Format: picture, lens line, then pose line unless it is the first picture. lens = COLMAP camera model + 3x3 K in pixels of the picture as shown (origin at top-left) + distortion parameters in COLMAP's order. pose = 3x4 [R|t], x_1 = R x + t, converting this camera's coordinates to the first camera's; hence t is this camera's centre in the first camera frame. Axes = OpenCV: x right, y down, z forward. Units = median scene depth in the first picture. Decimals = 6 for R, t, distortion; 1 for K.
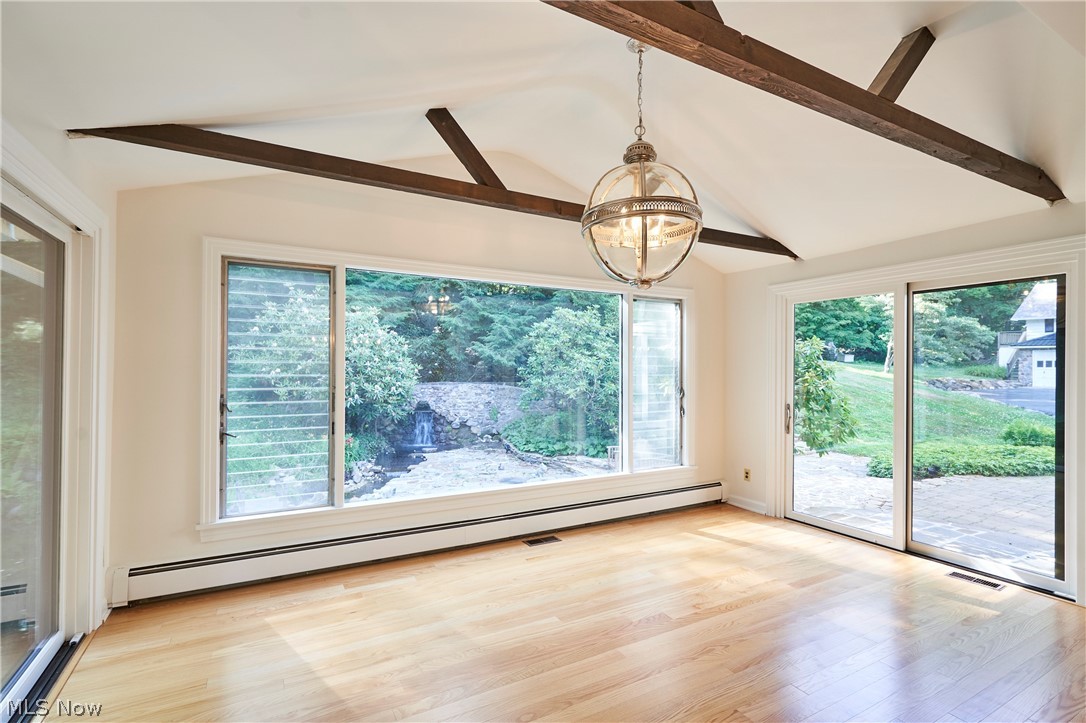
lens RADIAL K [[501.1, 0, 543.2], [0, 501.1, 366.3], [0, 0, 1]] dist [0.003222, 0.000322]
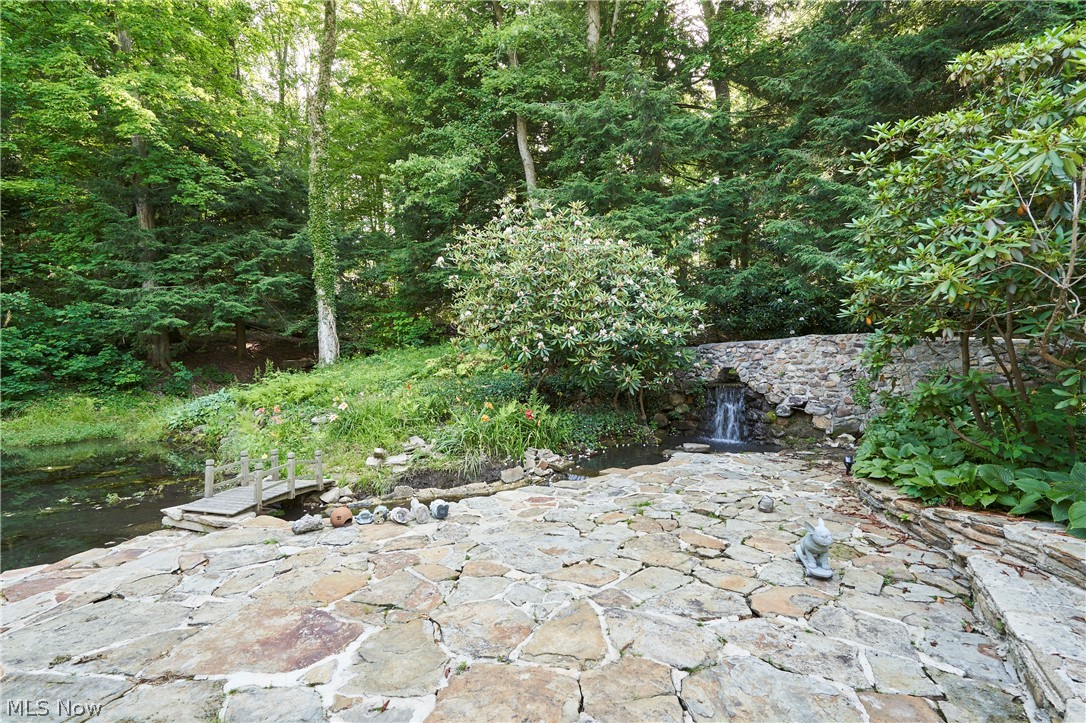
lens RADIAL K [[501.1, 0, 542.1], [0, 501.1, 361.4], [0, 0, 1]] dist [0.003222, 0.000322]
pose [[0.634961, -0.017891, -0.772337, 0.084152], [0.015391, 0.999826, -0.010507, 0.064518], [0.772391, -0.005215, 0.635126, 0.444899]]
